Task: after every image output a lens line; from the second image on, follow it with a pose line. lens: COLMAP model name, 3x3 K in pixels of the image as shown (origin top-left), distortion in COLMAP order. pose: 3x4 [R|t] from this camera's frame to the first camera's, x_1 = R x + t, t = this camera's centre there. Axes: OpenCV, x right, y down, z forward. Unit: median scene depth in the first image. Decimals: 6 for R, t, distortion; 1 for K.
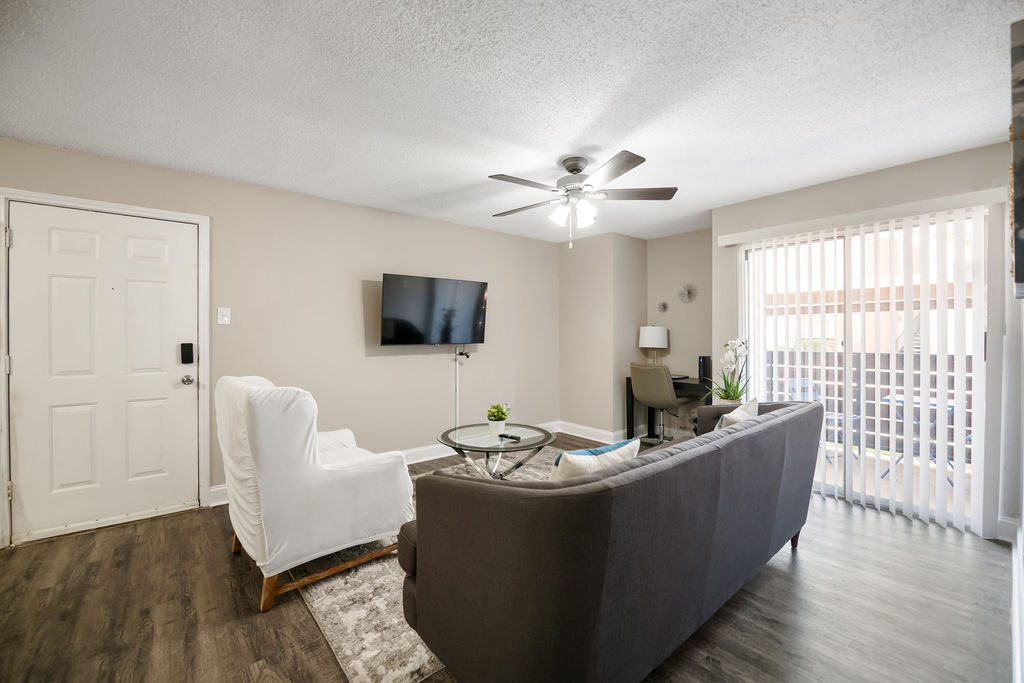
lens RADIAL K [[412.7, 0, 503.5], [0, 412.7, 342.1], [0, 0, 1]] dist [-0.000922, -0.000178]
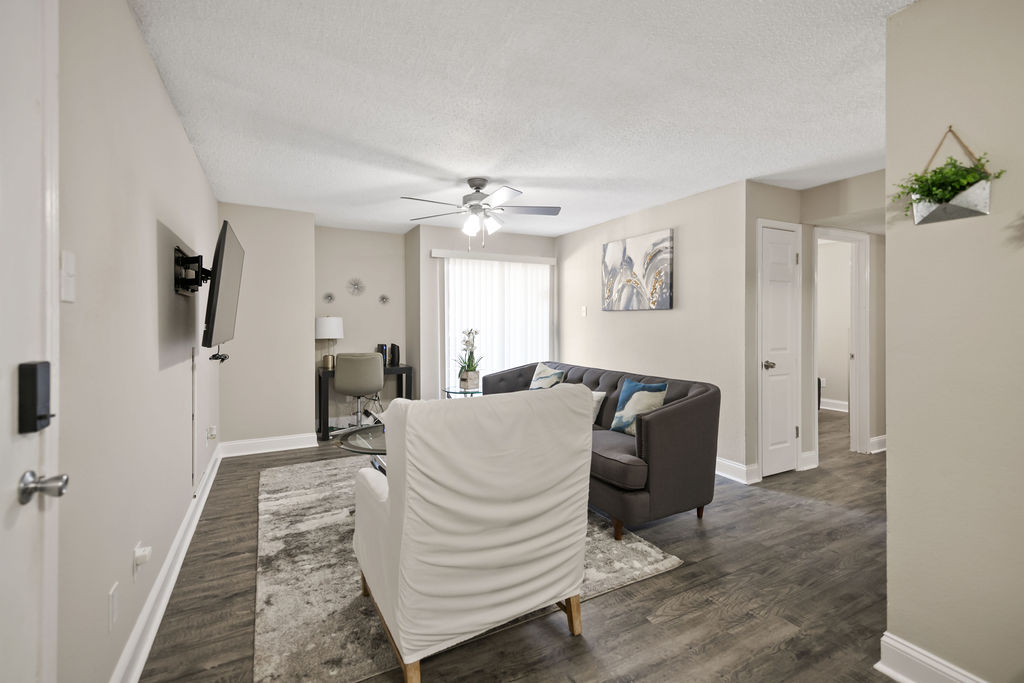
lens RADIAL K [[454.4, 0, 509.1], [0, 454.4, 321.1], [0, 0, 1]] dist [0.016646, 0.000040]
pose [[0.200774, 0.000615, 0.979637, -0.941421], [0.022011, 0.999745, -0.005139, -0.015667], [-0.979390, 0.022595, 0.200709, 0.553062]]
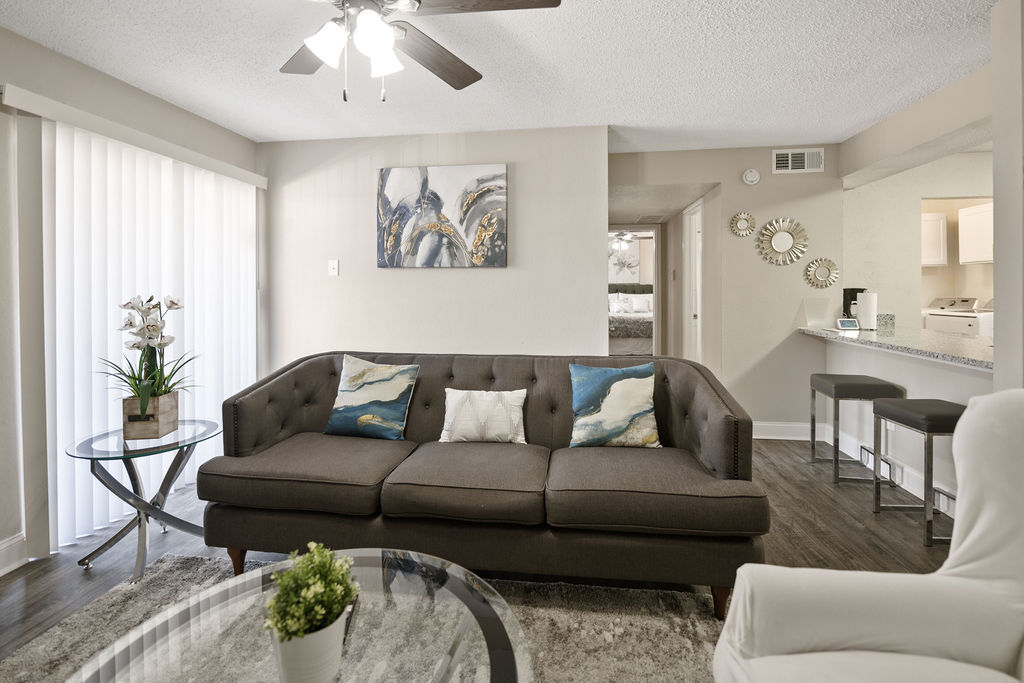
lens RADIAL K [[462.8, 0, 508.5], [0, 462.8, 287.8], [0, 0, 1]] dist [0.001042, 0.000014]
pose [[-0.680488, 0.003218, 0.732752, -0.310933], [0.017468, 0.999777, 0.011832, -0.012232], [-0.732551, 0.020851, -0.680393, 1.075285]]
